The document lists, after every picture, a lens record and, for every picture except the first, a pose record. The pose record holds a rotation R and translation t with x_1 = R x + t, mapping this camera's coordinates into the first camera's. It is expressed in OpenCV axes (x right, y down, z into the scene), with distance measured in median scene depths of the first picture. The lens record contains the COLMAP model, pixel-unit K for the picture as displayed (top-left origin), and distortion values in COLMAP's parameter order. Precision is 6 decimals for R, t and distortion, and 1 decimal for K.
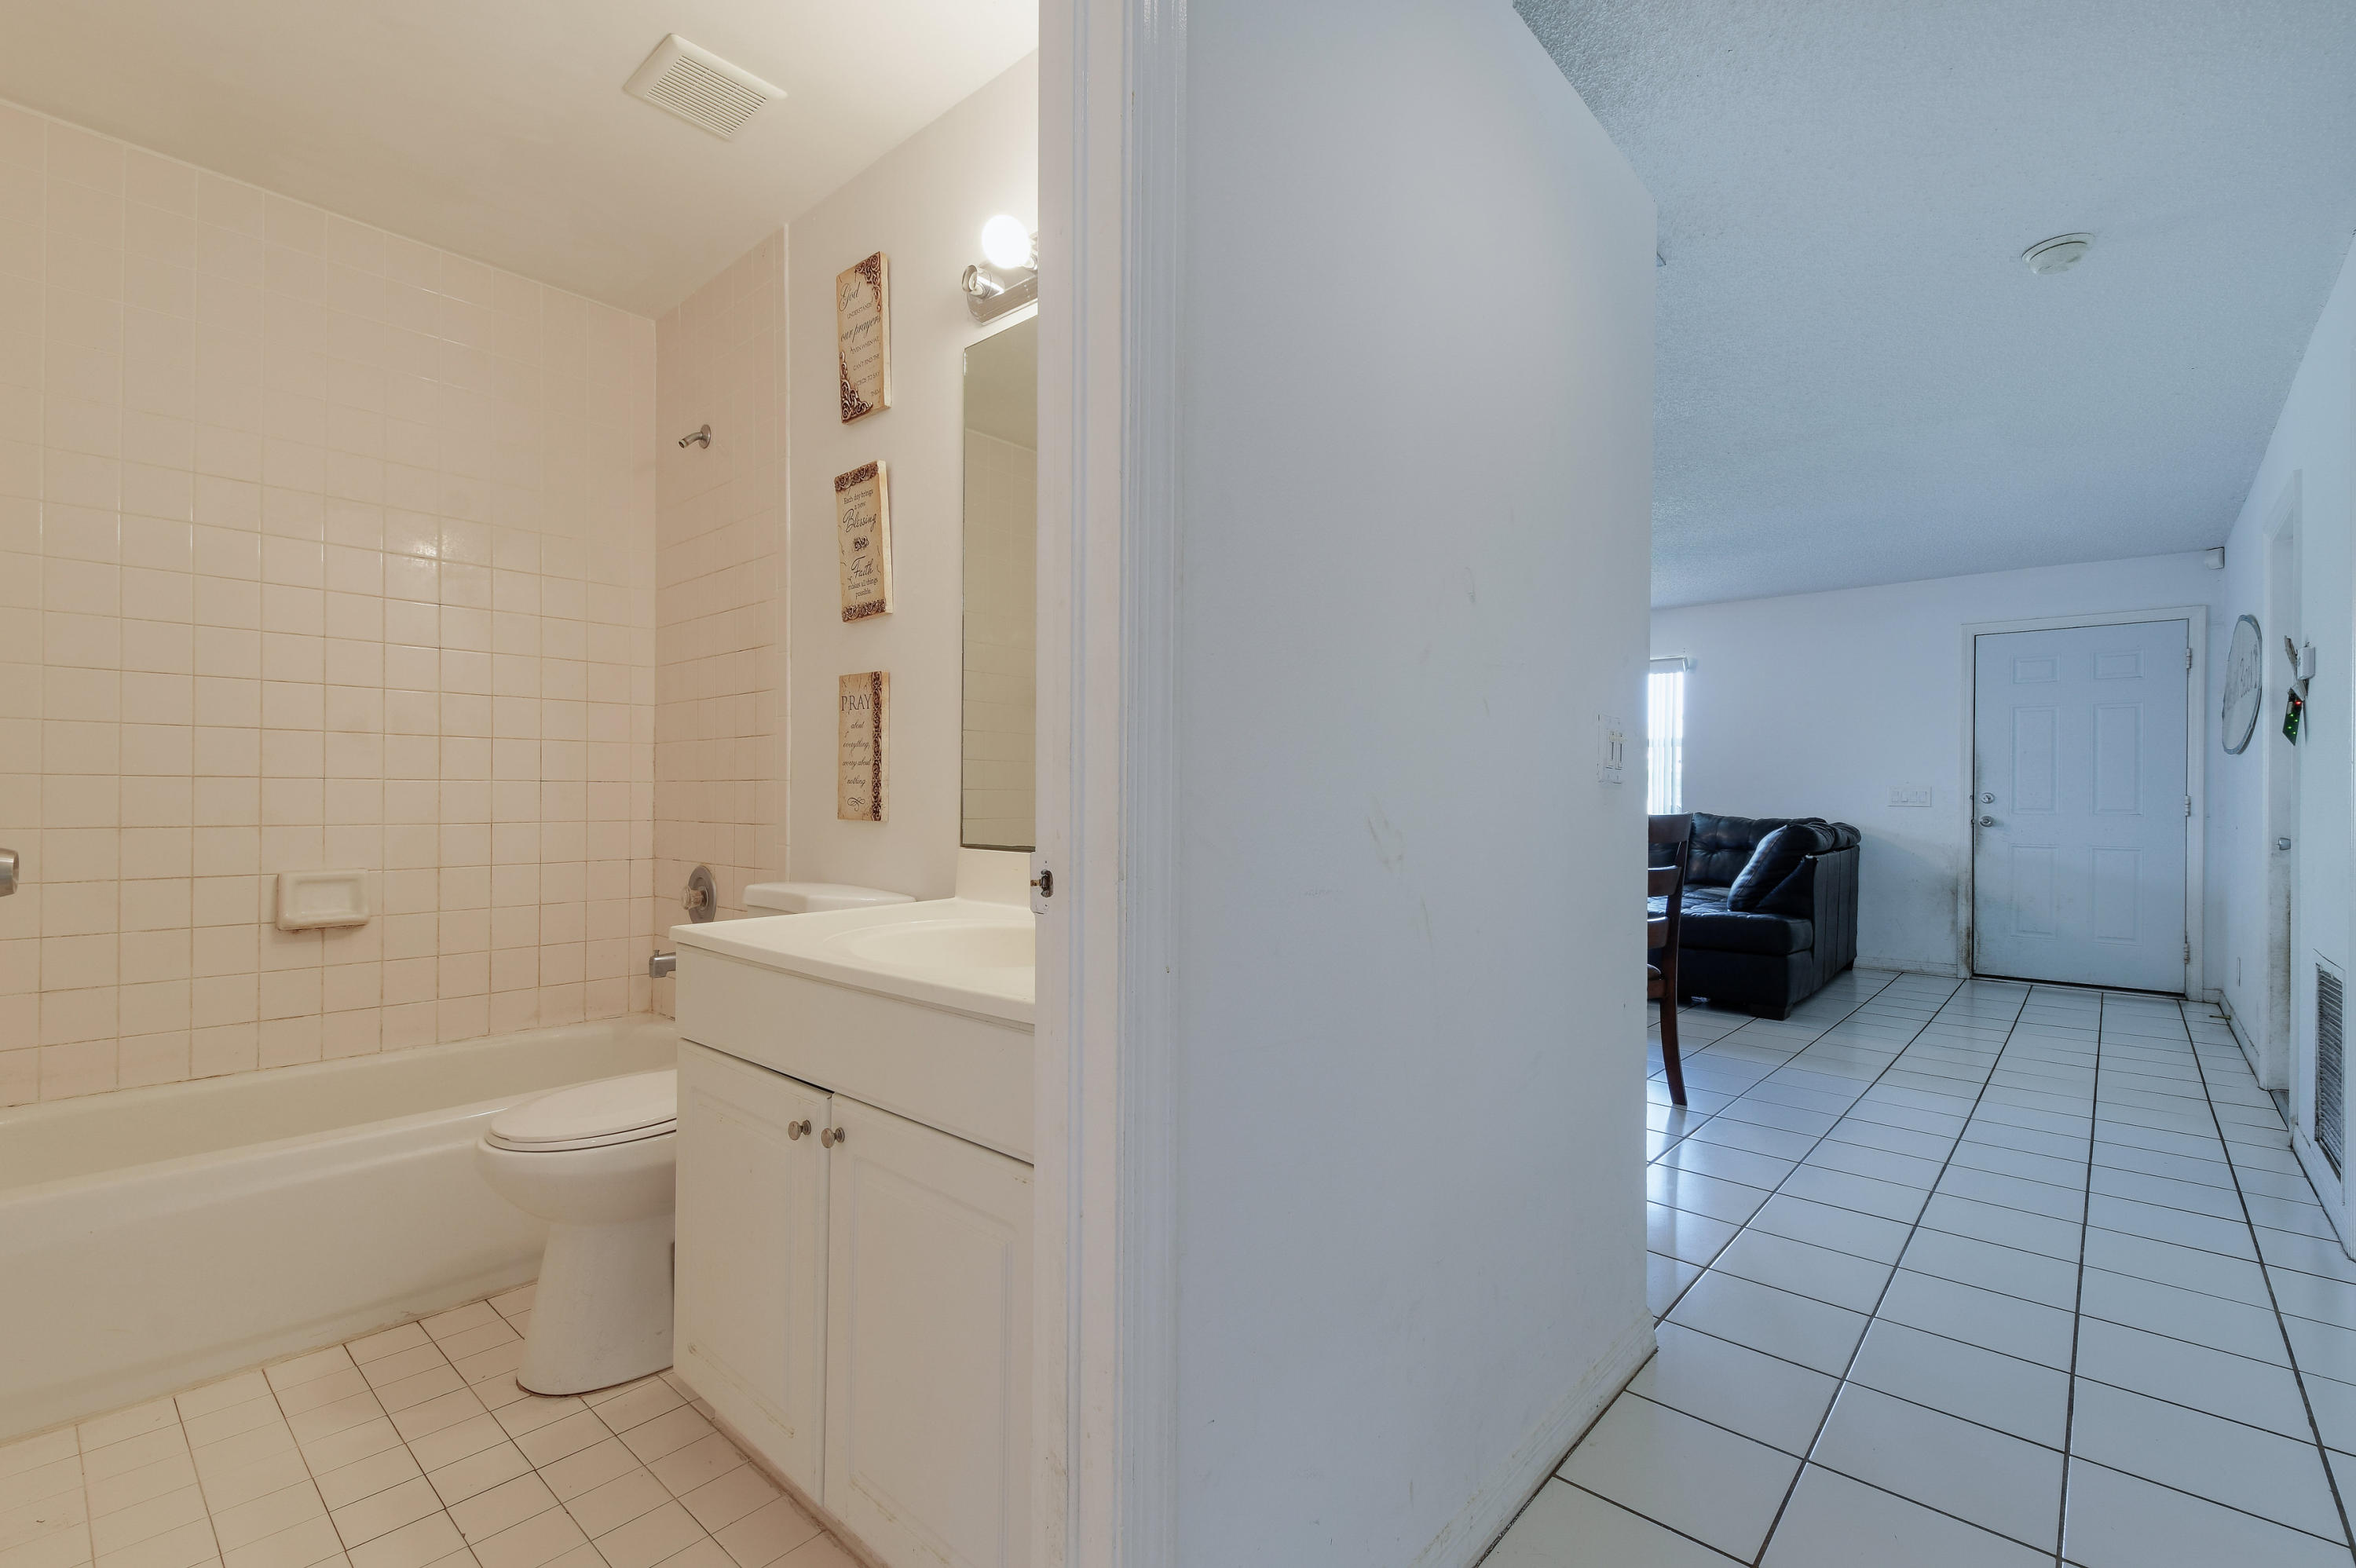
lens RADIAL K [[1022.2, 0, 1187.9], [0, 1022.2, 793.6], [0, 0, 1]] dist [0.042874, -0.019897]
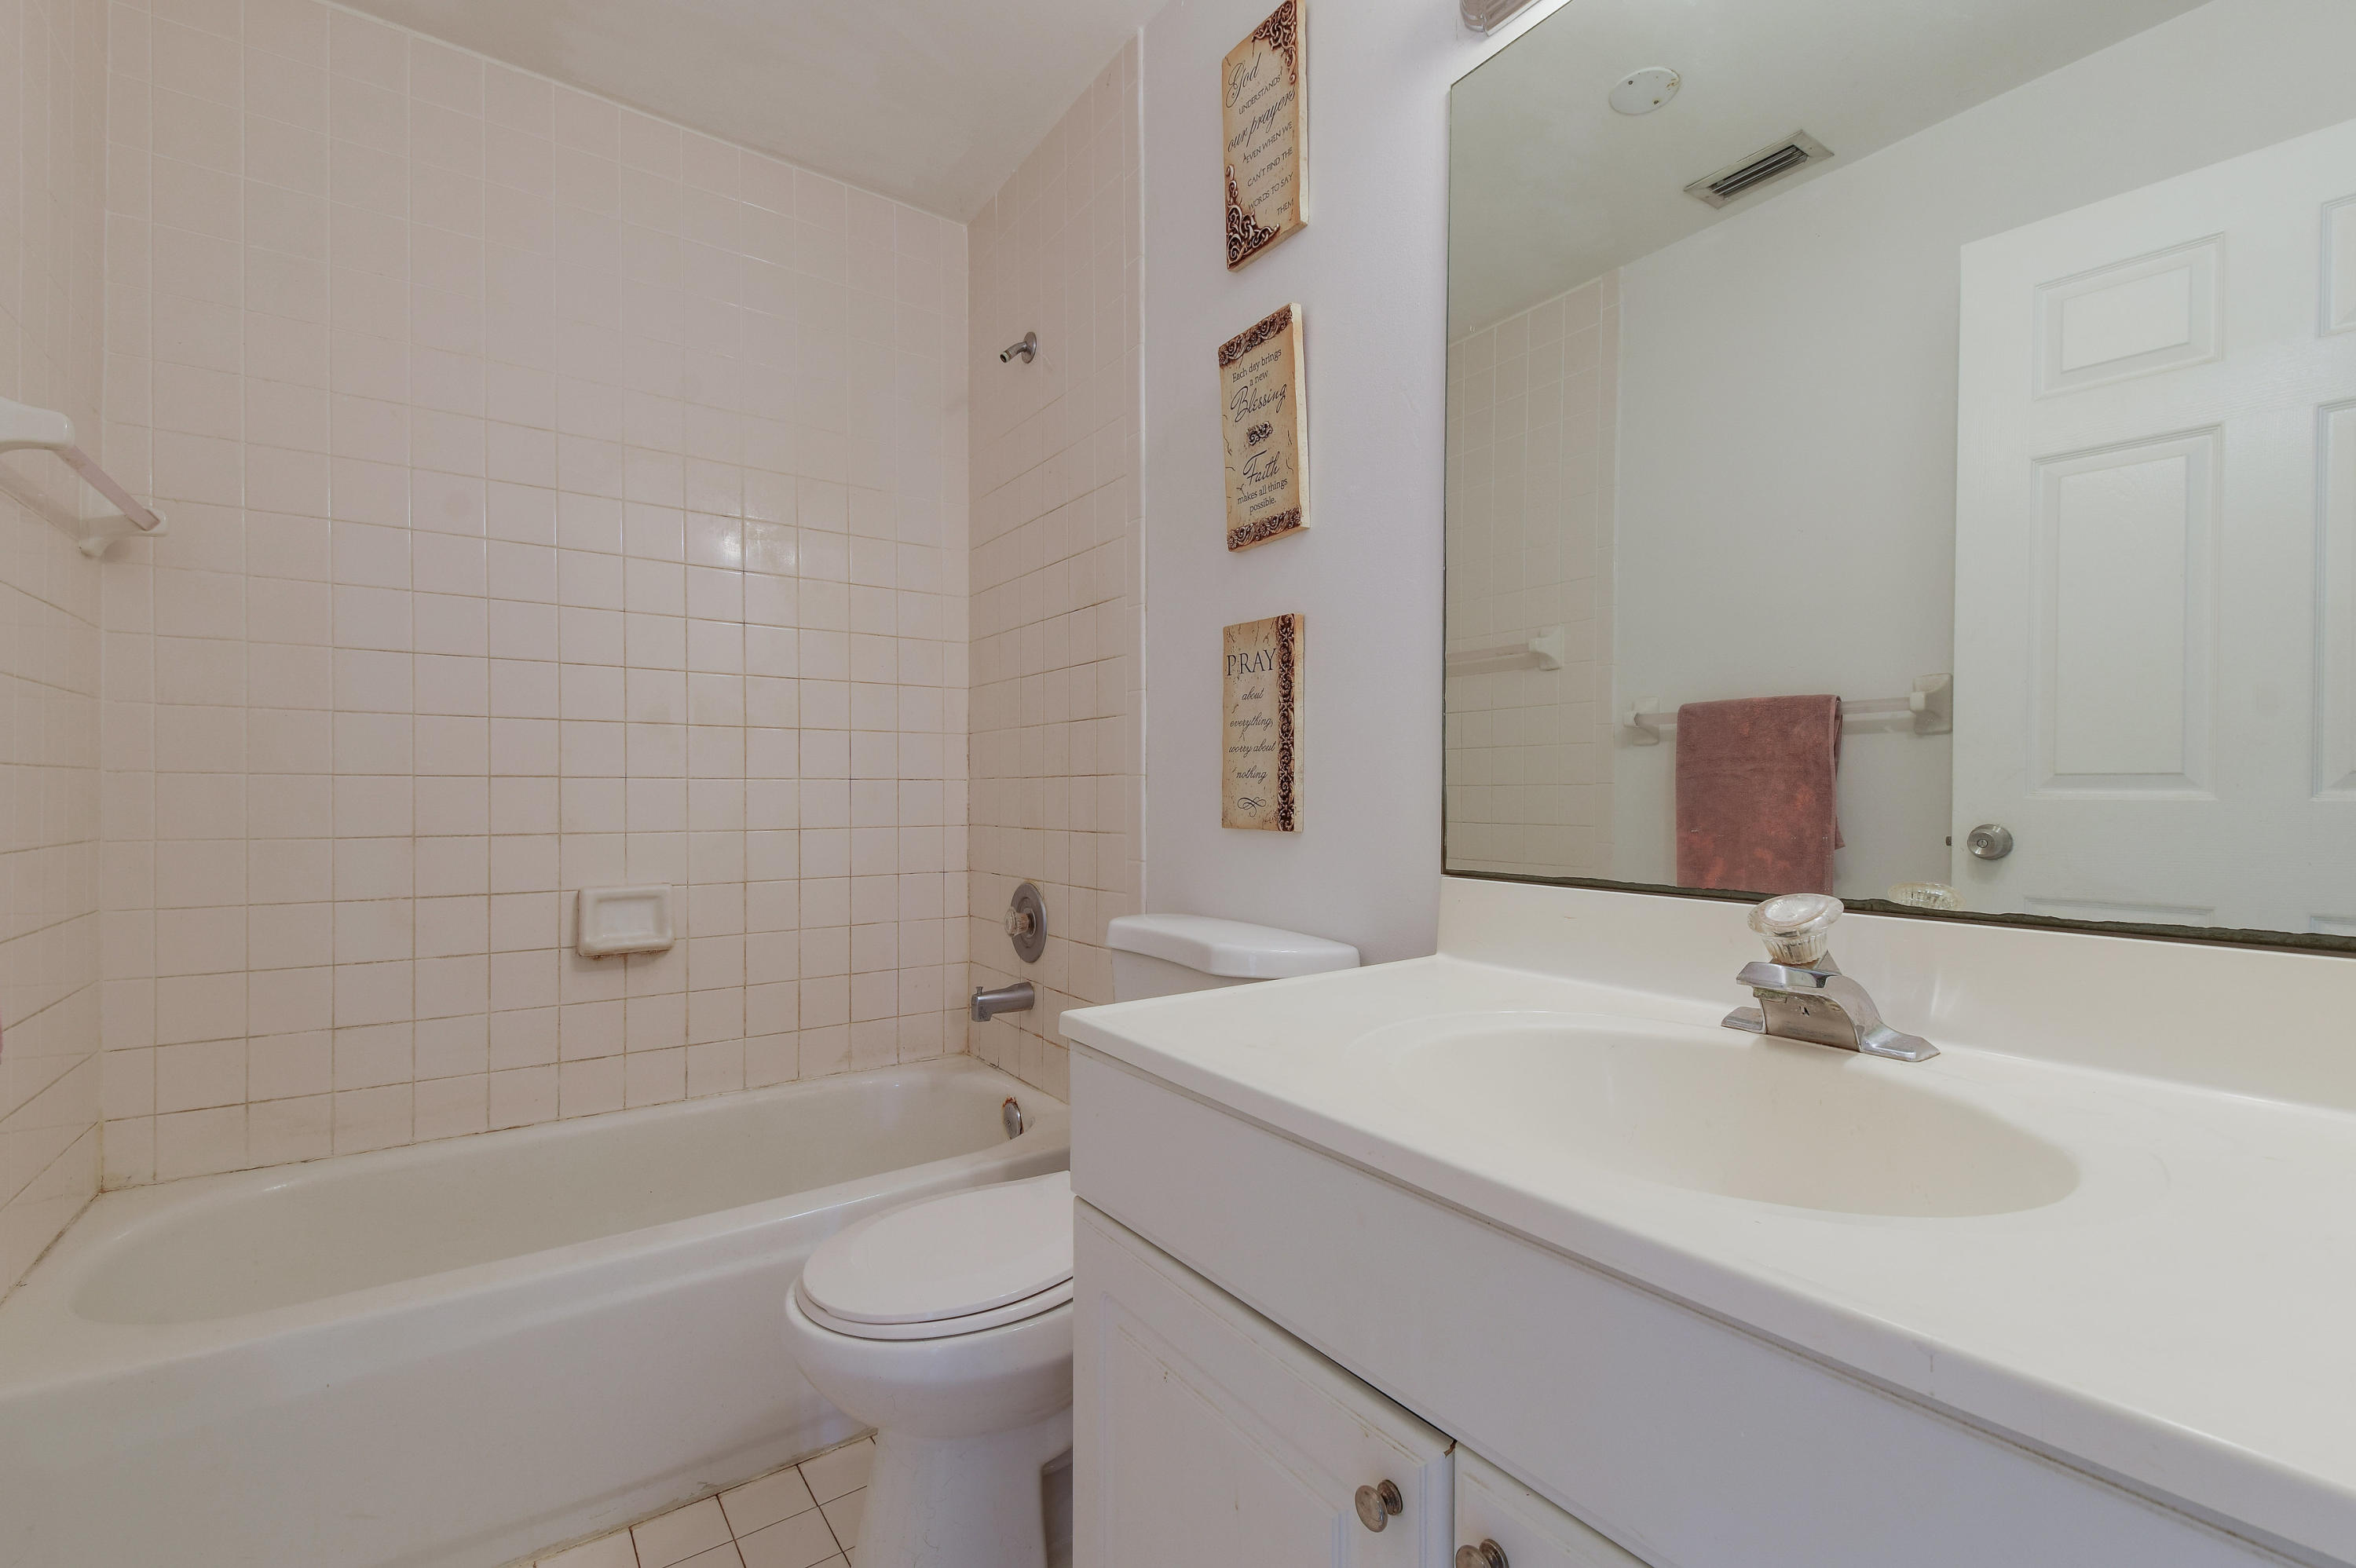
lens RADIAL K [[1022.2, 0, 1187.9], [0, 1022.2, 793.6], [0, 0, 1]] dist [0.042874, -0.019897]
pose [[0.974191, -0.005648, -0.225656, -0.206428], [0.006259, 0.999978, 0.001991, -0.000395], [0.225640, -0.003352, 0.974205, 0.304523]]
